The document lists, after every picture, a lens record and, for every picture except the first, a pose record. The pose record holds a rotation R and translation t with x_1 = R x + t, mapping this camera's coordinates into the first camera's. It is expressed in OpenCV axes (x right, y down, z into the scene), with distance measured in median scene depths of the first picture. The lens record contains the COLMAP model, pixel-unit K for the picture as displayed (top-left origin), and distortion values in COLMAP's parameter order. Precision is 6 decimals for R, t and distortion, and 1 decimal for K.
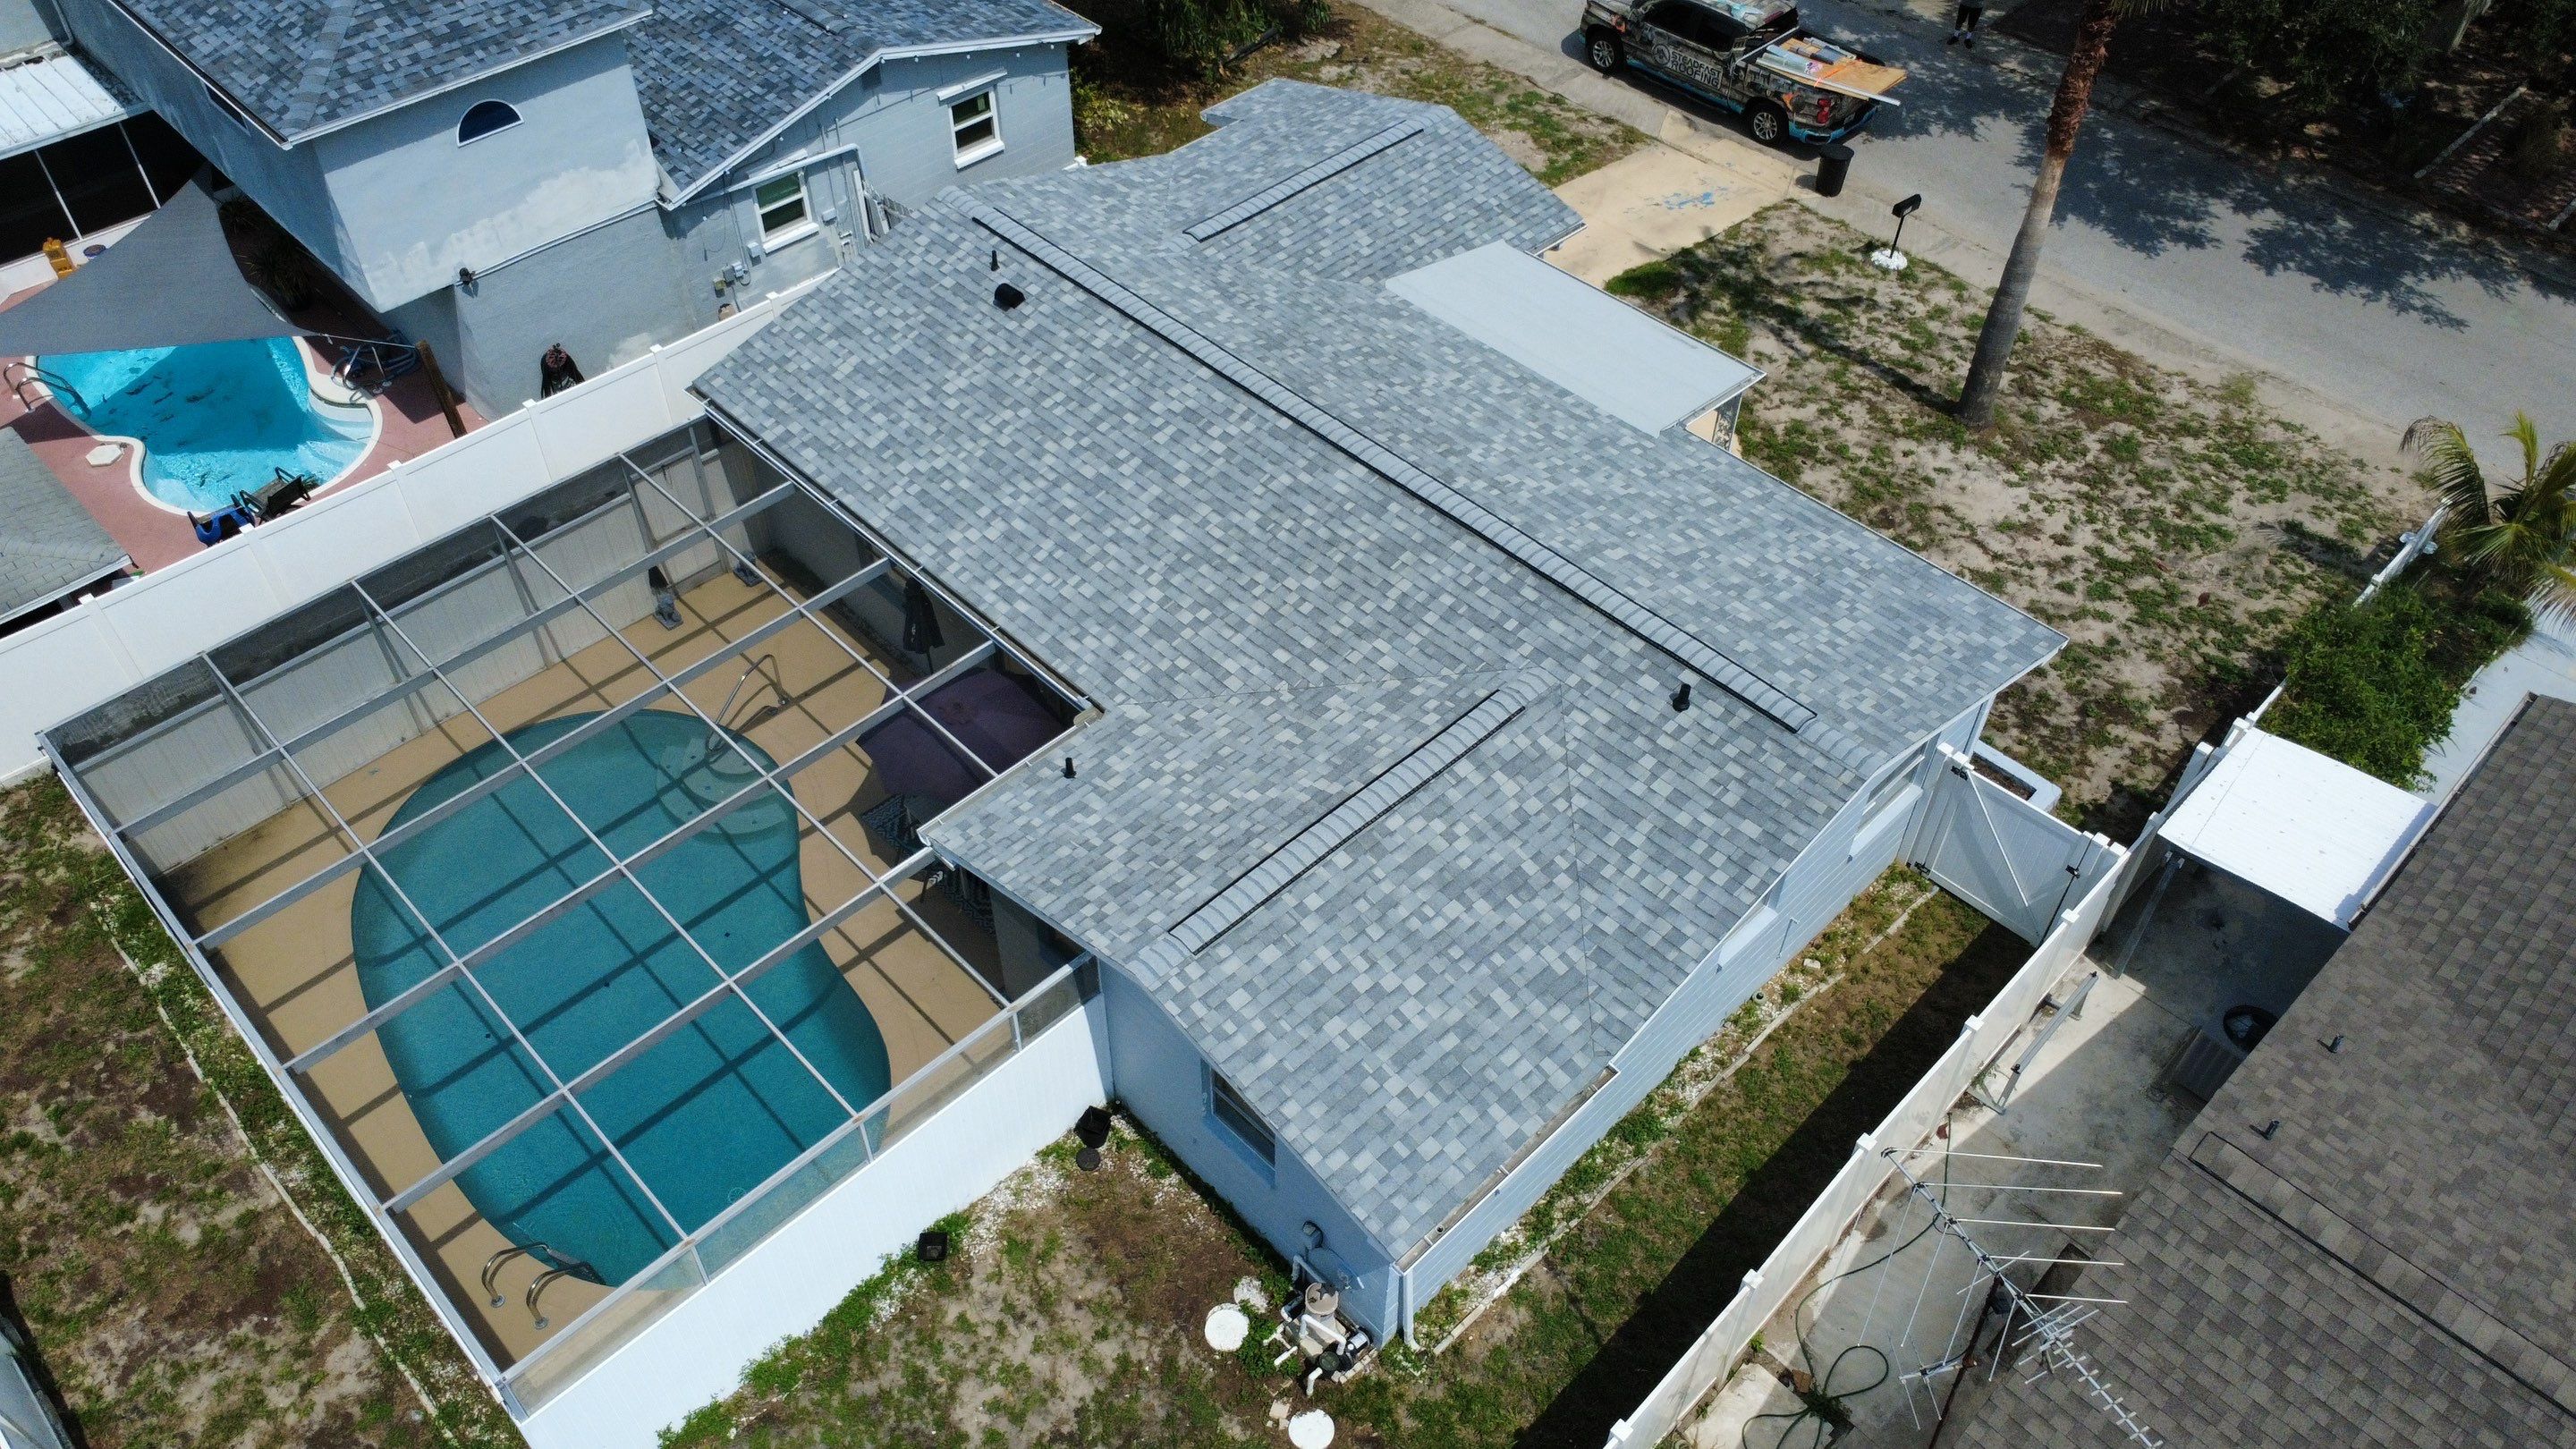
lens RADIAL K [[1875.5, 0, 1284.6], [0, 1875.5, 720.5], [0, 0, 1]] dist [-0.000299, 0.001992]
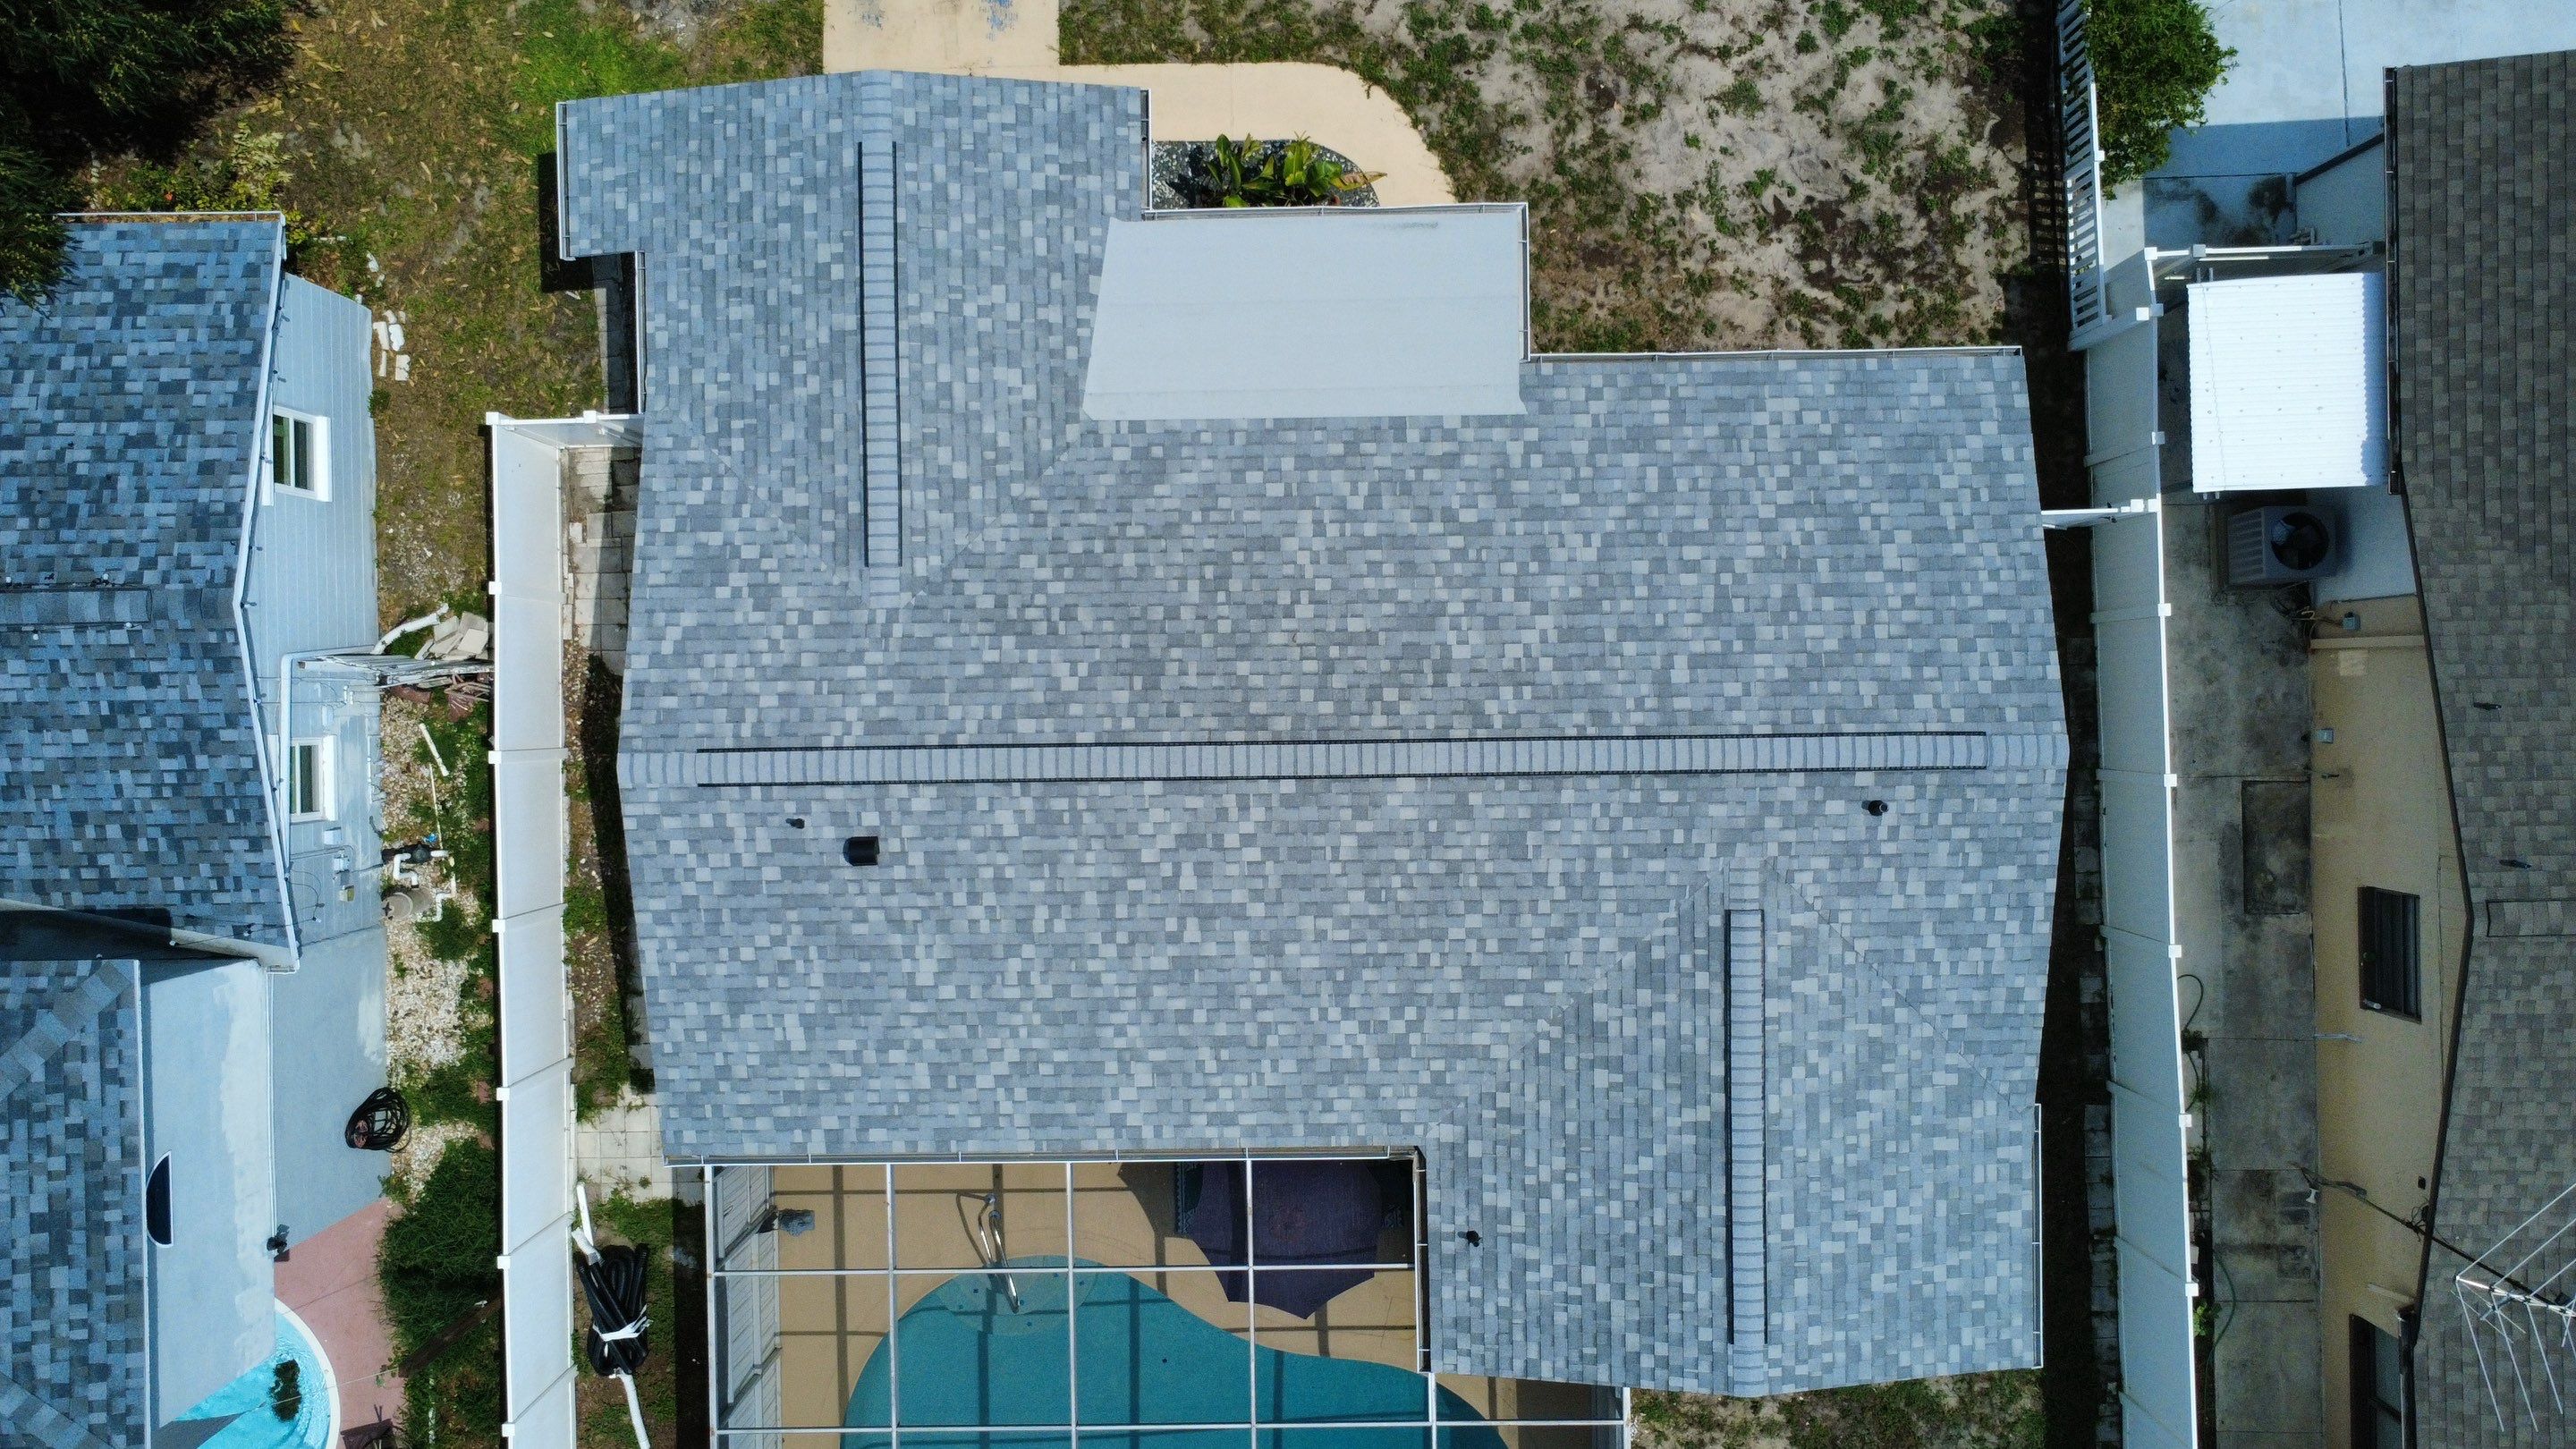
lens RADIAL K [[1875.5, 0, 1284.1], [0, 1875.5, 719.5], [0, 0, 1]] dist [-0.000299, 0.001992]
pose [[0.687244, -0.726054, -0.023240, 0.036600], [0.531822, 0.481086, 0.696938, -0.689723], [-0.494834, -0.491326, 0.716755, 0.340819]]
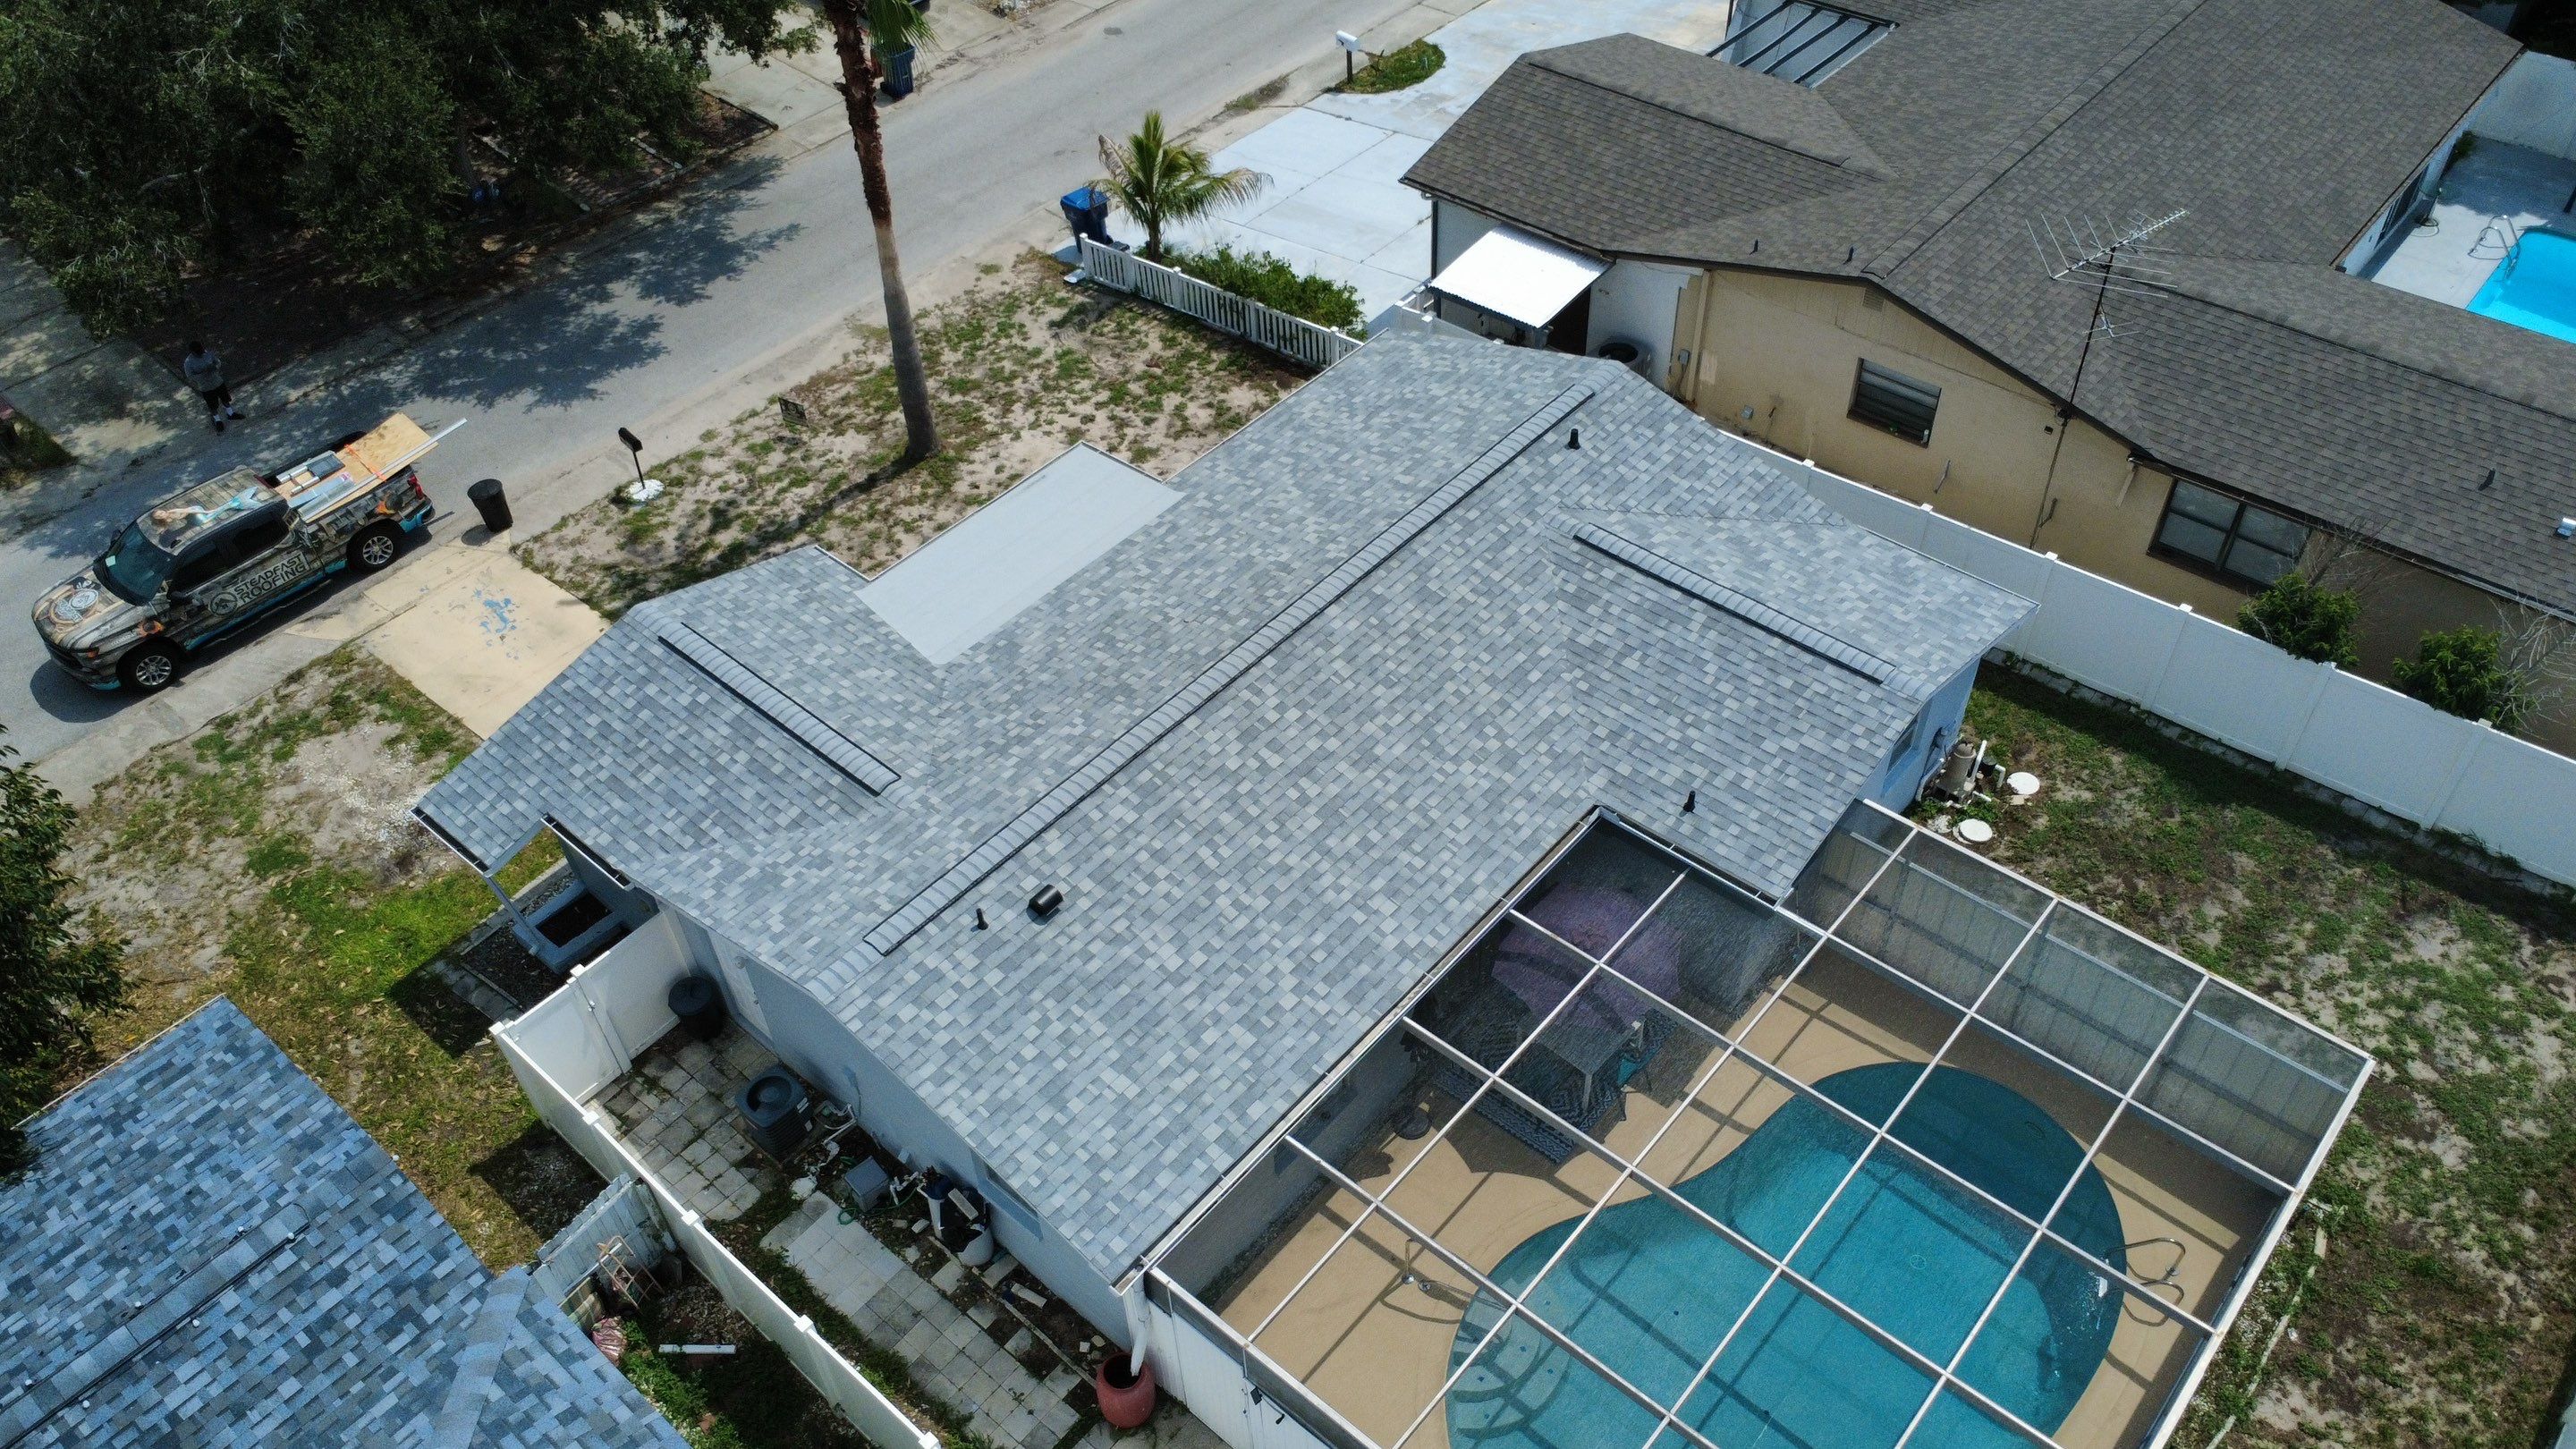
lens RADIAL K [[1875.5, 0, 1283.6], [0, 1875.5, 723.1], [0, 0, 1]] dist [-0.000299, 0.001992]
pose [[-0.078295, -0.701167, 0.708685, -0.675190], [0.740549, 0.435007, 0.512207, -0.593076], [-0.667426, 0.564919, 0.485190, 0.443670]]
